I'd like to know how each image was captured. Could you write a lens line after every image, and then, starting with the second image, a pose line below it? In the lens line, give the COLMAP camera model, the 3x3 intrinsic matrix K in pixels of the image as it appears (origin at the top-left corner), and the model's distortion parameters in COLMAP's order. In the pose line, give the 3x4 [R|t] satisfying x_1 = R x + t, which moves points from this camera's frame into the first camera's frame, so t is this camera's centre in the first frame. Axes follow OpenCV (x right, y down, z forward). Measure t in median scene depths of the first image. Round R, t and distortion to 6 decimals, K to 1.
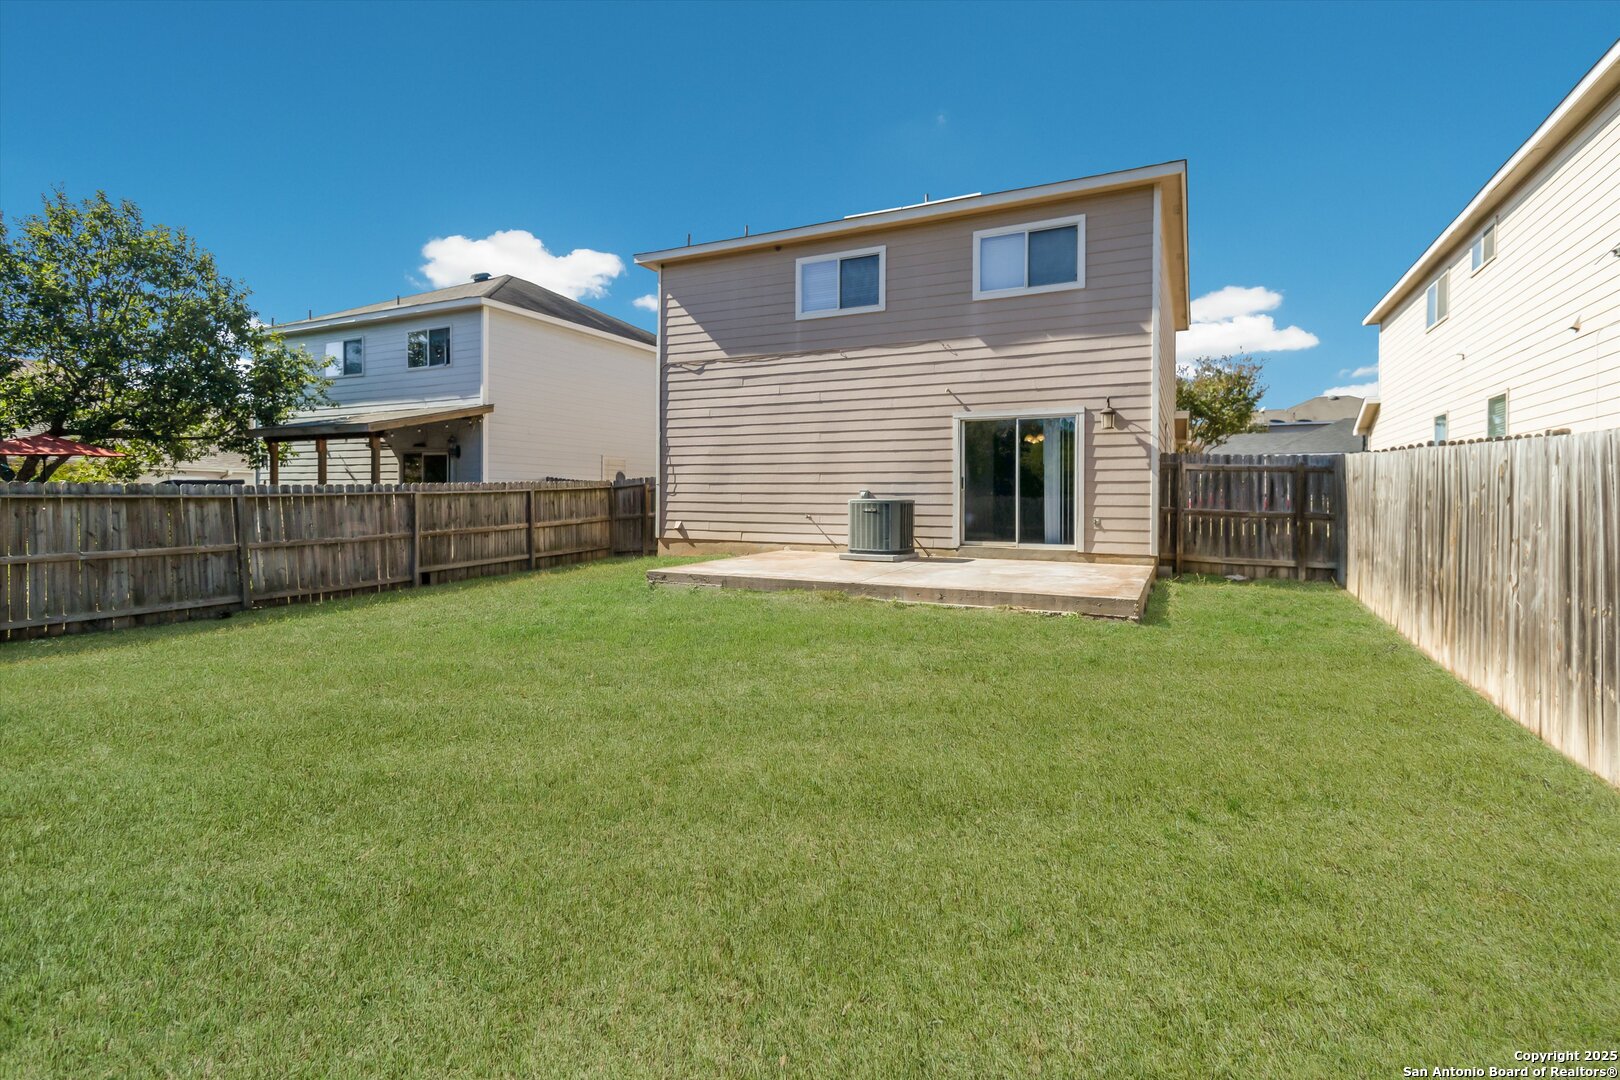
lens RADIAL K [[773.3, 0, 817.1], [0, 773.3, 512.5], [0, 0, 1]] dist [0.011407, 0.000165]
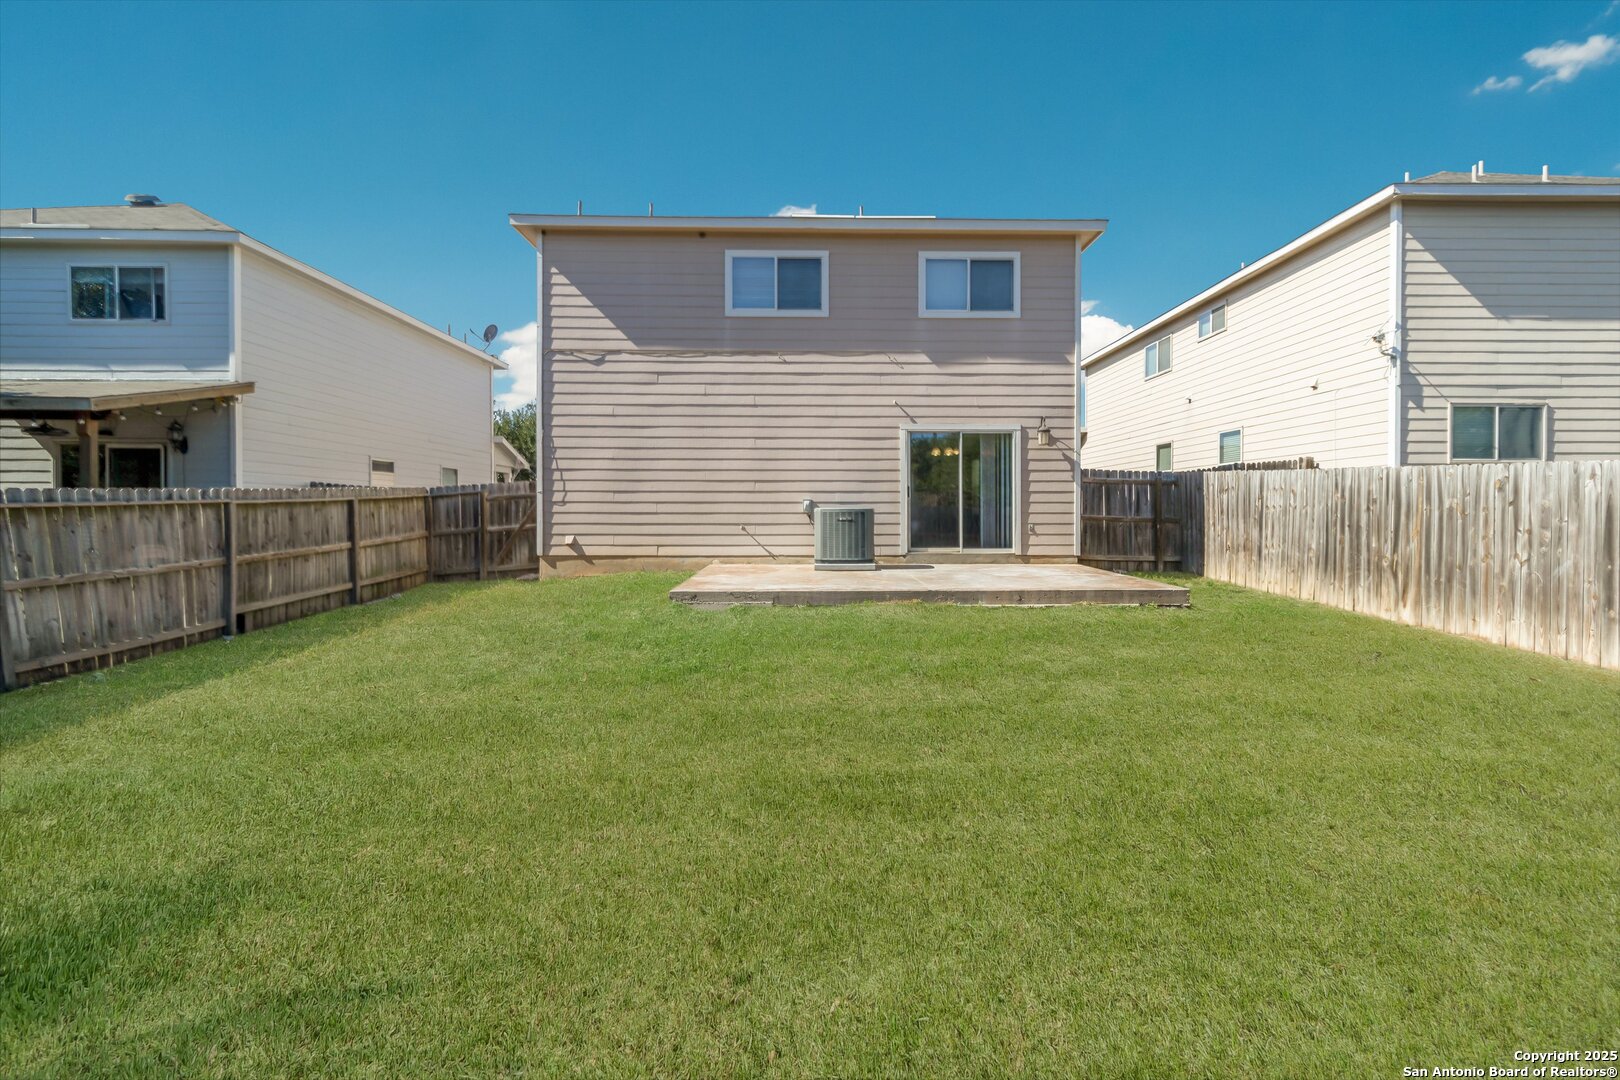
lens RADIAL K [[773.3, 0, 816.4], [0, 773.3, 530.9], [0, 0, 1]] dist [0.011407, 0.000165]
pose [[0.884167, -0.016796, 0.466869, -0.390521], [0.013501, 0.999855, 0.010403, 0.001242], [-0.466976, -0.002895, 0.884265, 0.133221]]
